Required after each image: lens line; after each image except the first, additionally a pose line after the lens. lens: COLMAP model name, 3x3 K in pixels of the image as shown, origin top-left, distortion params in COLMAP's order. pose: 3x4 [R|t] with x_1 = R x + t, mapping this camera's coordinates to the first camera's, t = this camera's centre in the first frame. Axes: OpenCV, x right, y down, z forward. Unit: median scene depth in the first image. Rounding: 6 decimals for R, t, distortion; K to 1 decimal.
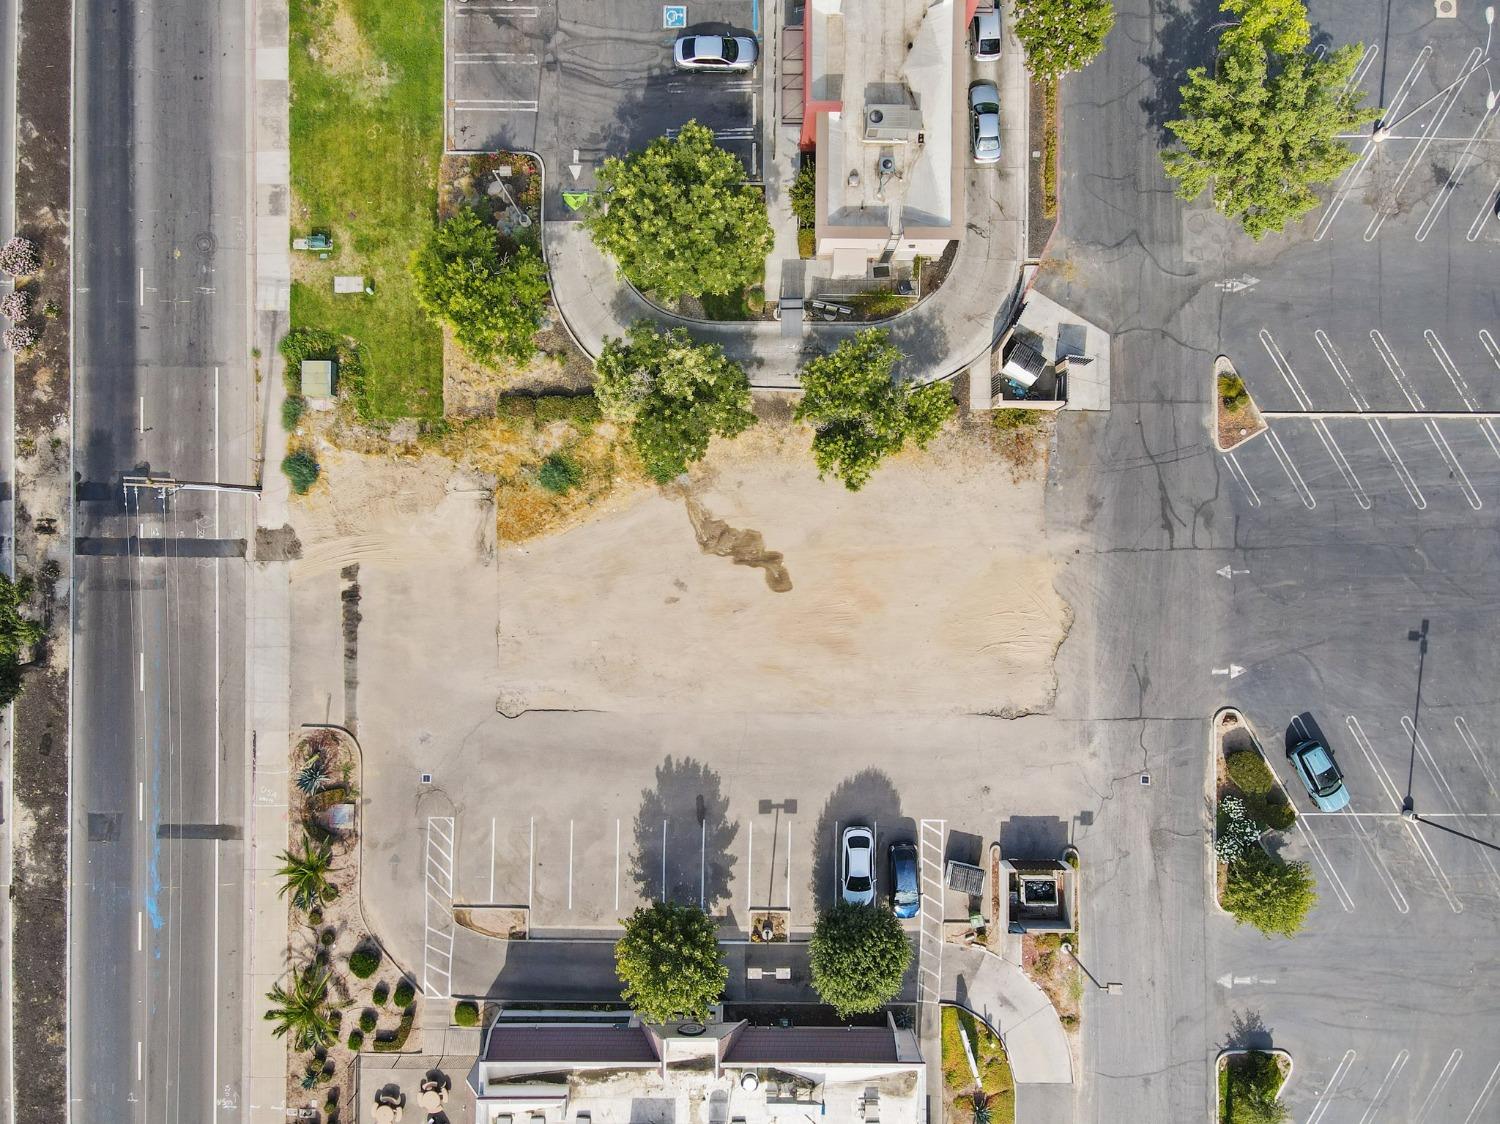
lens RADIAL K [[1100.4, 0, 743.9], [0, 1100.4, 563.5], [0, 0, 1]] dist [-0.008859, 0.049823]
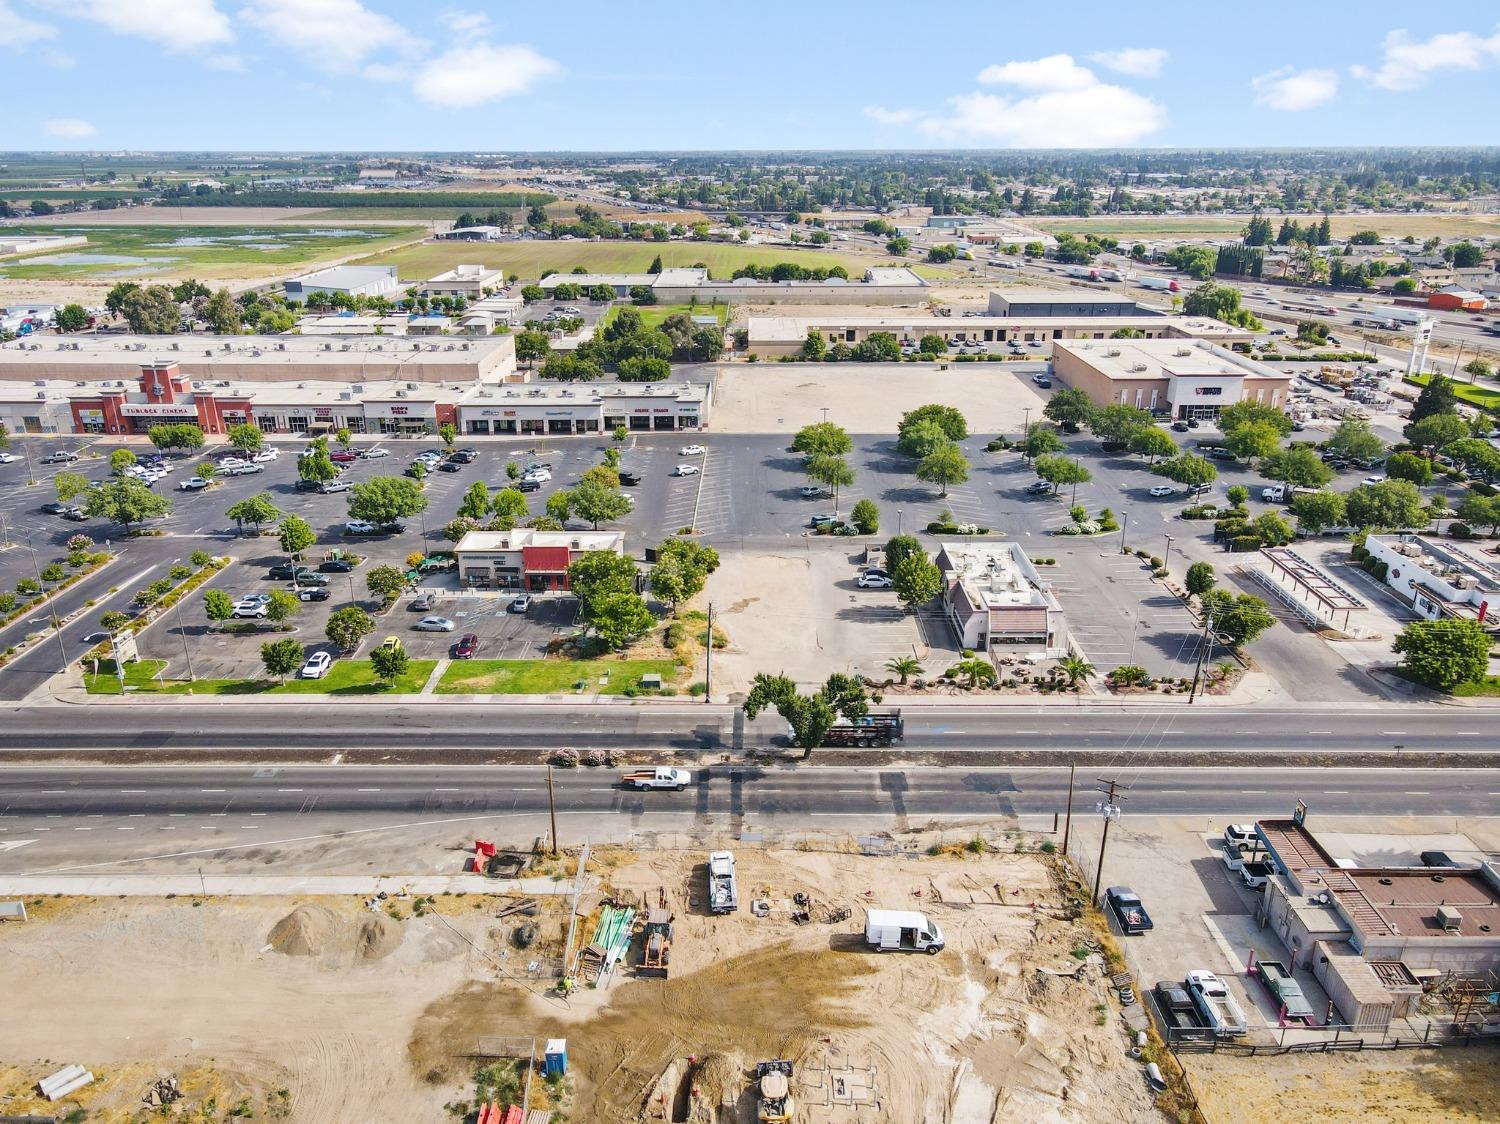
lens RADIAL K [[1100.4, 0, 743.9], [0, 1100.4, 563.5], [0, 0, 1]] dist [-0.008859, 0.049823]
pose [[0.000782, -0.354756, 0.934958, -2.102536], [1.000000, 0.000188, -0.000764, -0.004069], [0.000095, 0.934959, 0.354756, 0.116708]]
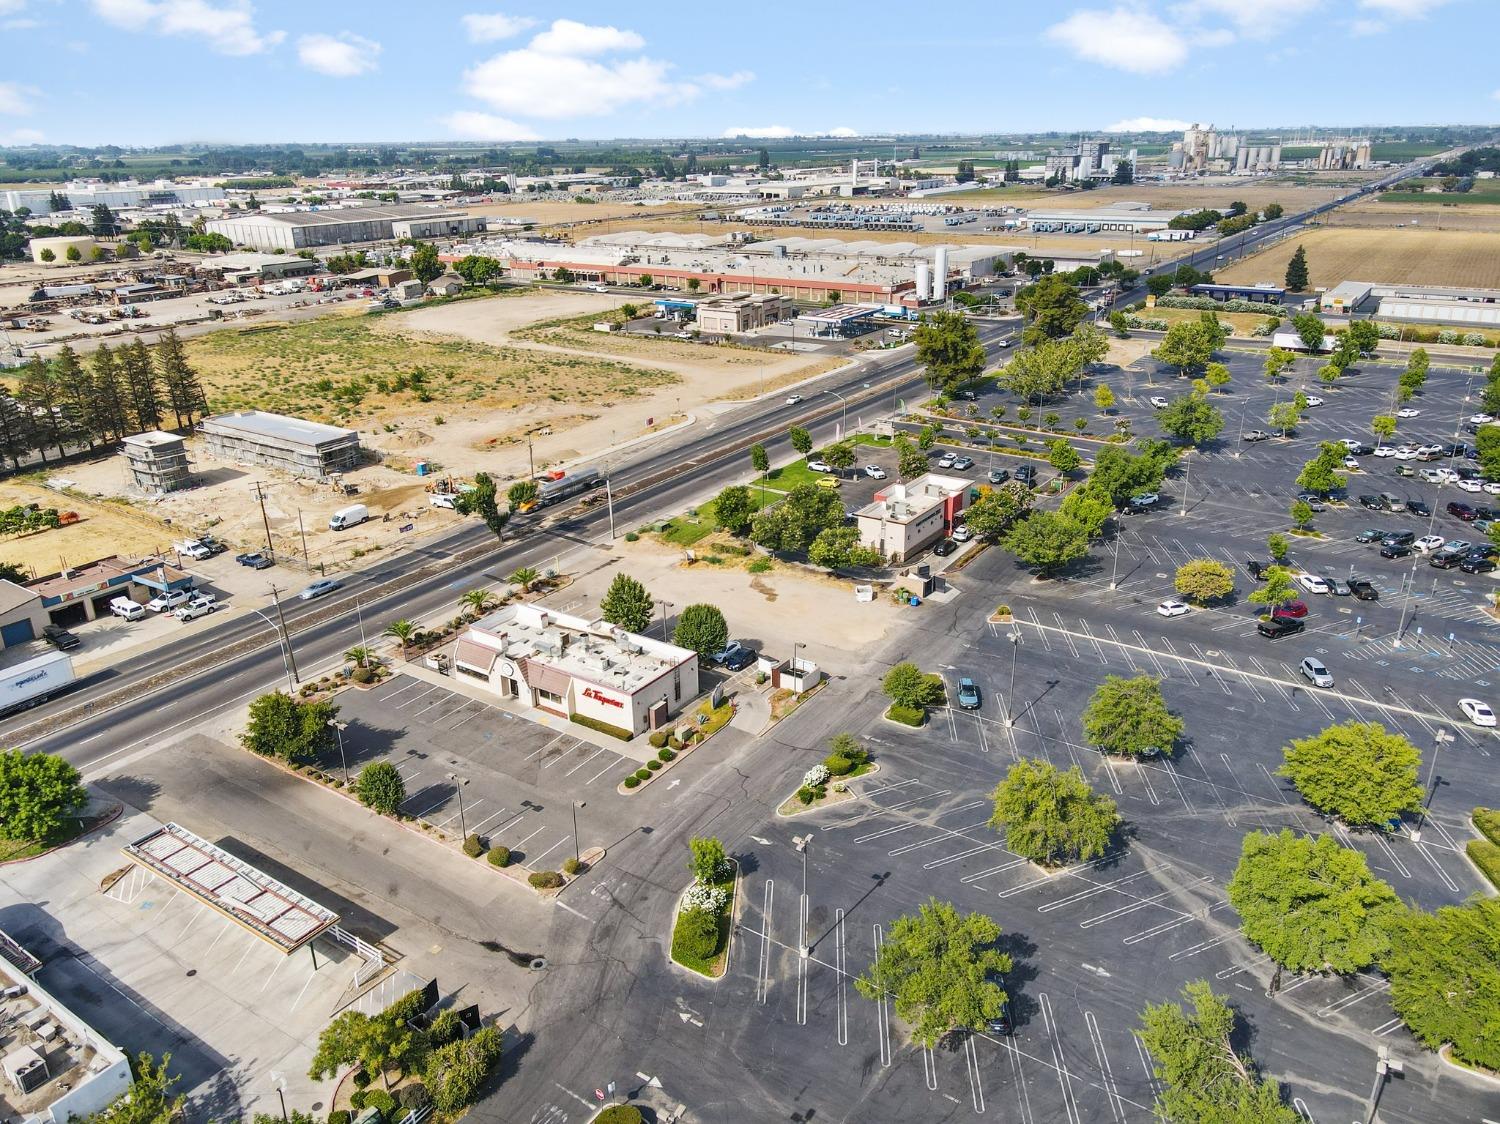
lens RADIAL K [[1100.4, 0, 743.9], [0, 1100.4, 563.5], [0, 0, 1]] dist [-0.008859, 0.049823]
pose [[0.829570, 0.192797, -0.524064, 1.108648], [-0.558202, 0.311501, -0.769011, 1.688525], [0.014984, 0.930482, 0.366032, 0.150842]]
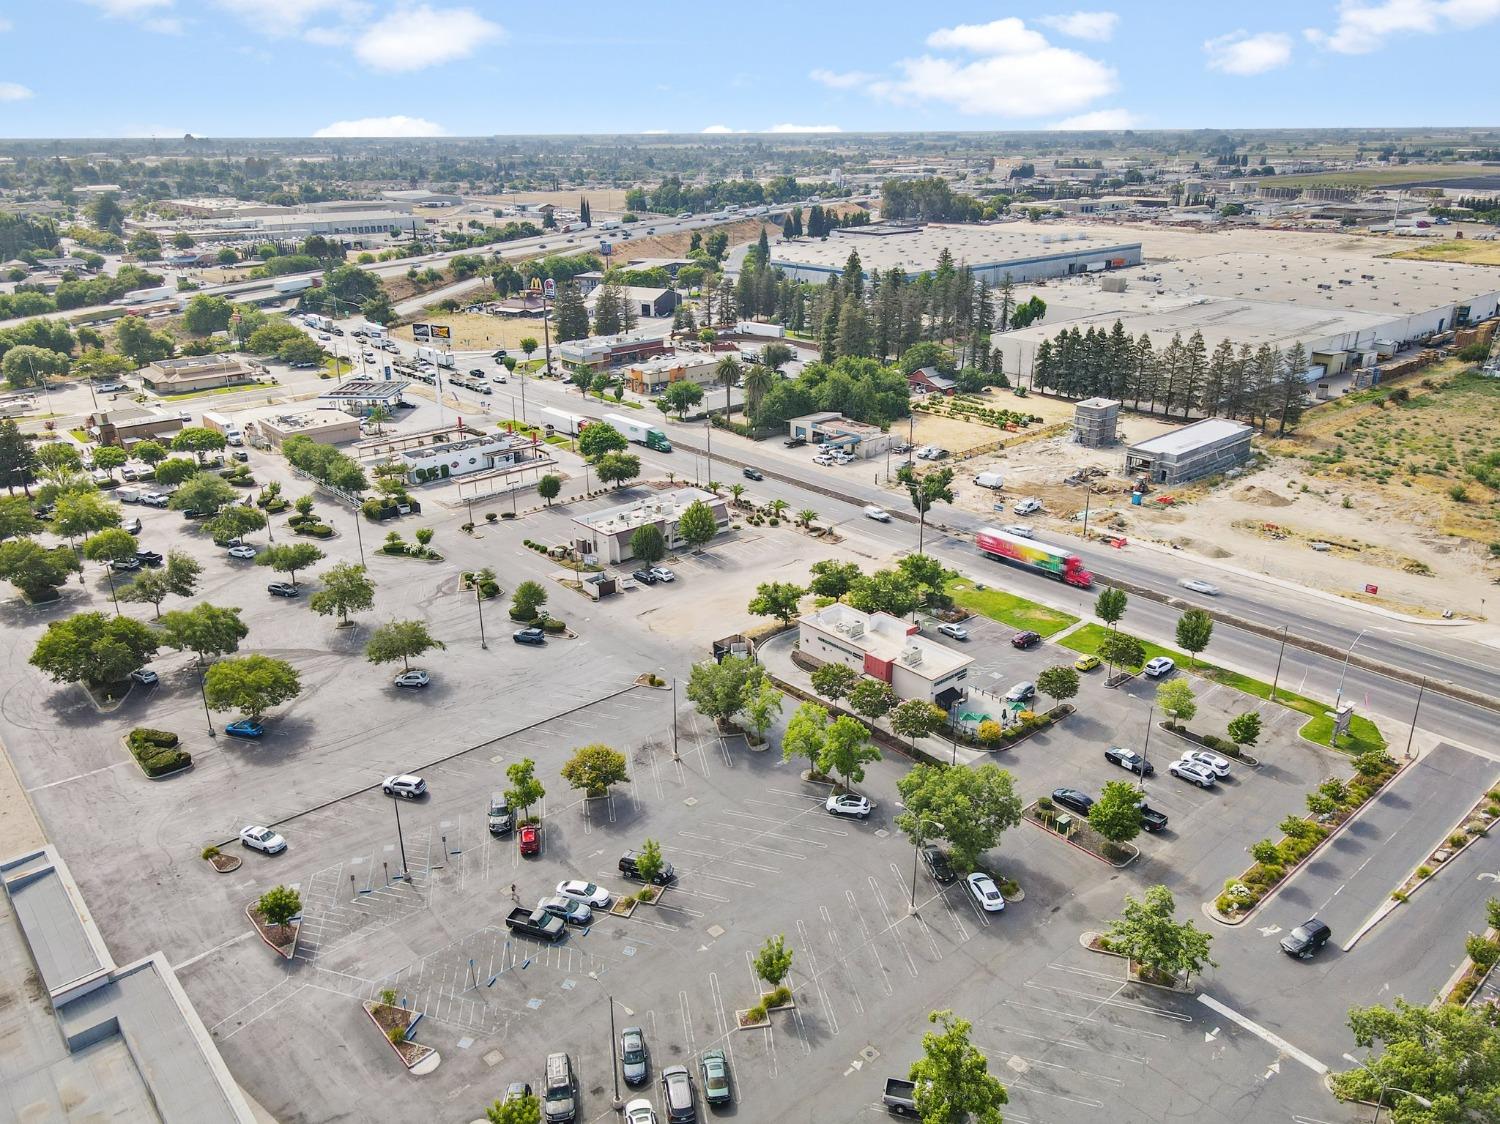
lens RADIAL K [[1100.4, 0, 743.9], [0, 1100.4, 563.5], [0, 0, 1]] dist [-0.008859, 0.049823]
pose [[-0.750916, 0.248692, -0.611782, 1.559863], [-0.660298, -0.266660, 0.702068, -1.698902], [0.011461, 0.931152, 0.364450, 0.014839]]
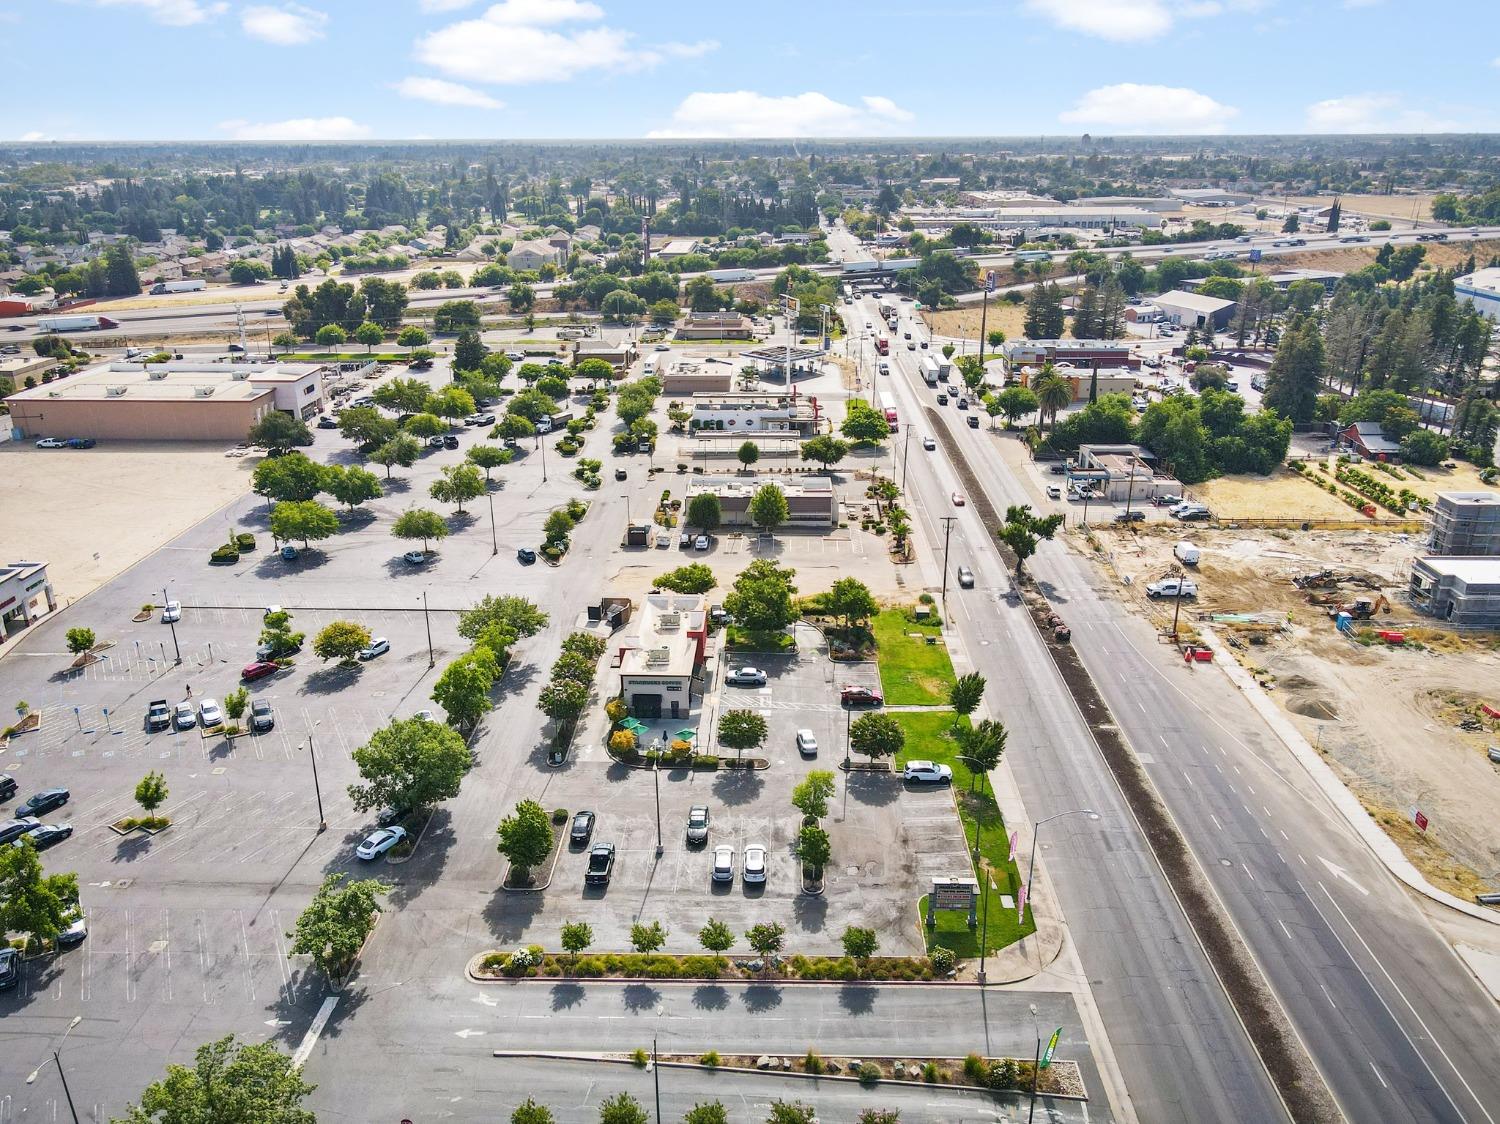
lens RADIAL K [[1100.4, 0, 743.9], [0, 1100.4, 563.5], [0, 0, 1]] dist [-0.008859, 0.049823]
pose [[-0.999669, -0.004042, 0.025392, -0.068077], [0.025153, -0.358448, 0.933211, -2.268146], [0.005330, 0.933541, 0.358431, 0.074905]]
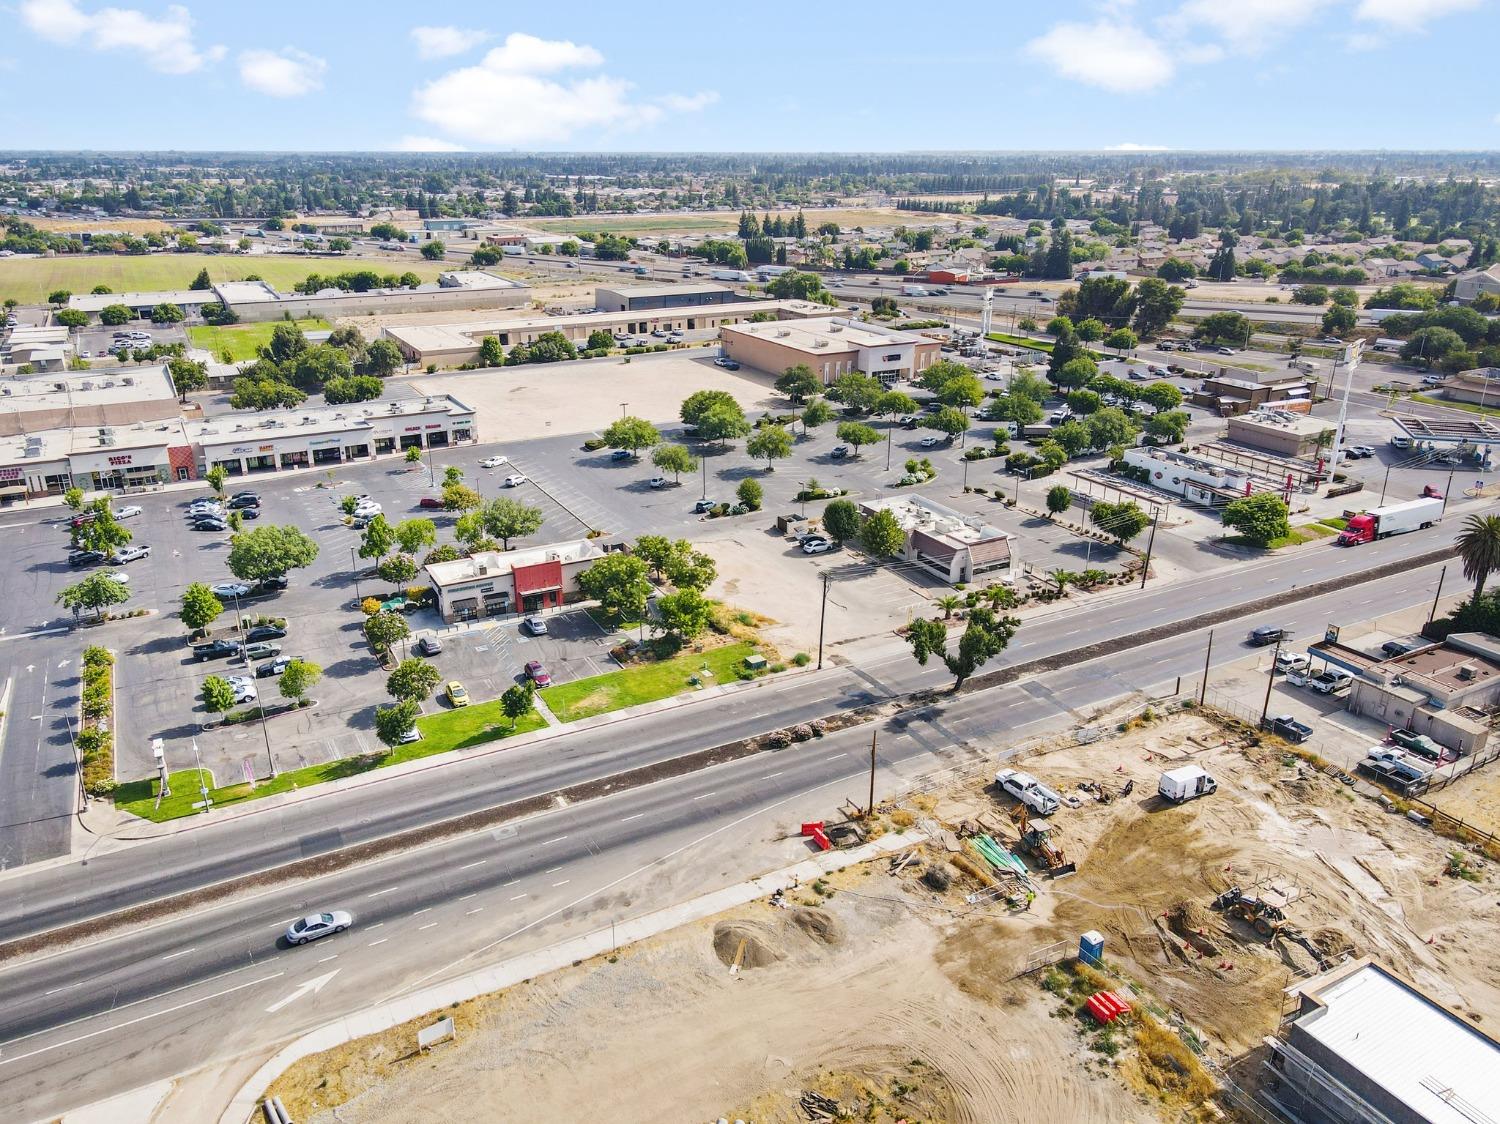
lens RADIAL K [[1100.4, 0, 743.9], [0, 1100.4, 563.5], [0, 0, 1]] dist [-0.008859, 0.049823]
pose [[-0.484554, -0.309432, 0.818205, -1.941338], [0.874757, -0.168269, 0.454408, -1.058215], [-0.002930, 0.935915, 0.352213, 0.122031]]
